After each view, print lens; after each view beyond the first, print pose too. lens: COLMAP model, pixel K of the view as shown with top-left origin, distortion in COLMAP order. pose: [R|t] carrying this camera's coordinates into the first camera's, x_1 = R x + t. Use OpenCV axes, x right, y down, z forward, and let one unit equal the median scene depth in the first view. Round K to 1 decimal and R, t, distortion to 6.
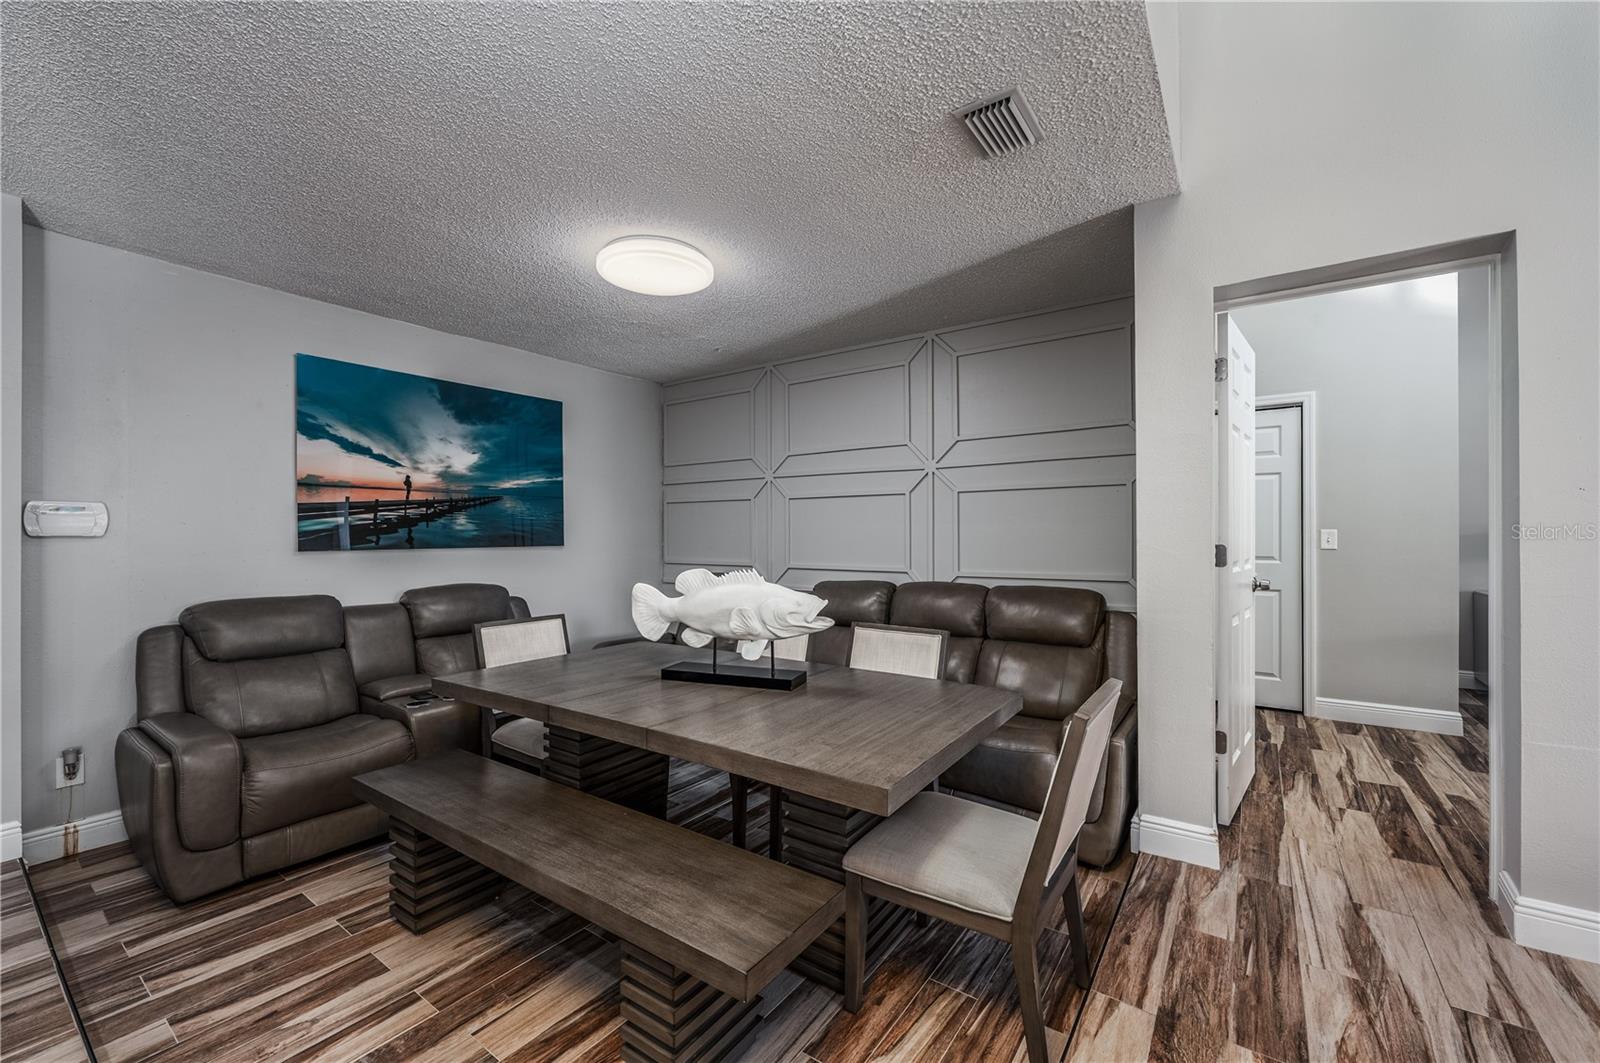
lens RADIAL K [[647.5, 0, 796.5], [0, 647.5, 536.2], [0, 0, 1]] dist [-0.001200, 0.000223]
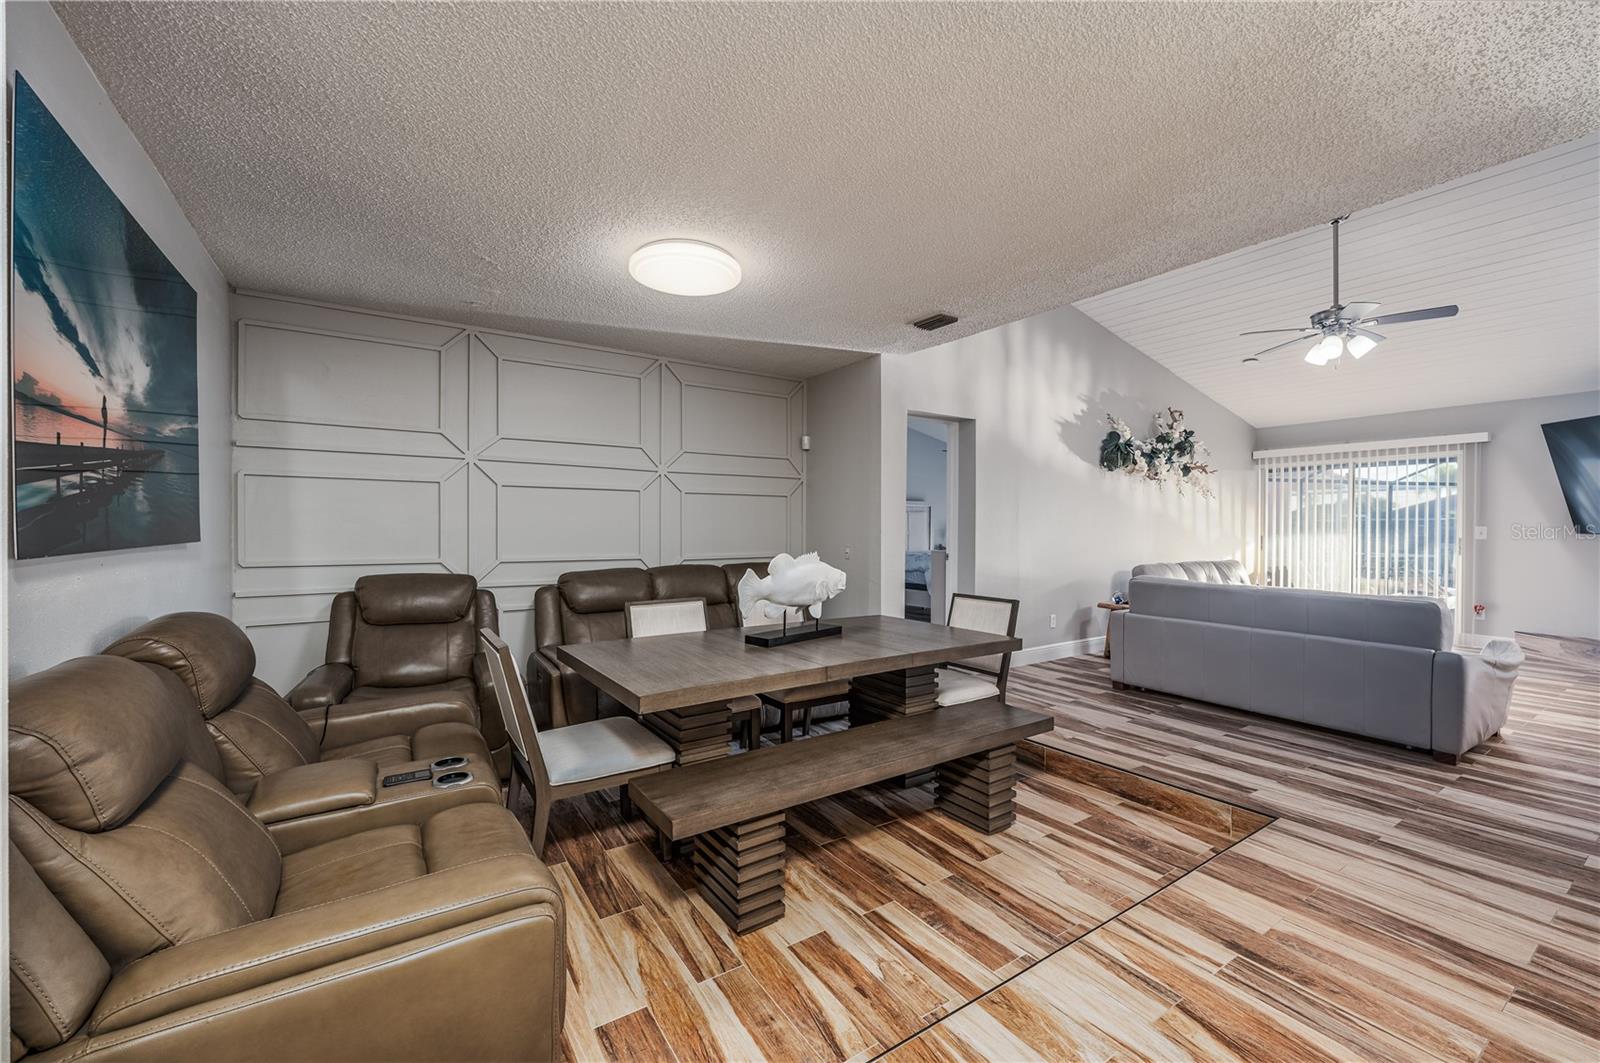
lens RADIAL K [[647.5, 0, 809.1], [0, 647.5, 531.0], [0, 0, 1]] dist [-0.001200, 0.000223]
pose [[0.346151, -0.000236, 0.938179, -0.961396], [-0.002638, 0.999996, 0.001225, 0.003857], [-0.938175, -0.002899, 0.346149, 0.382577]]
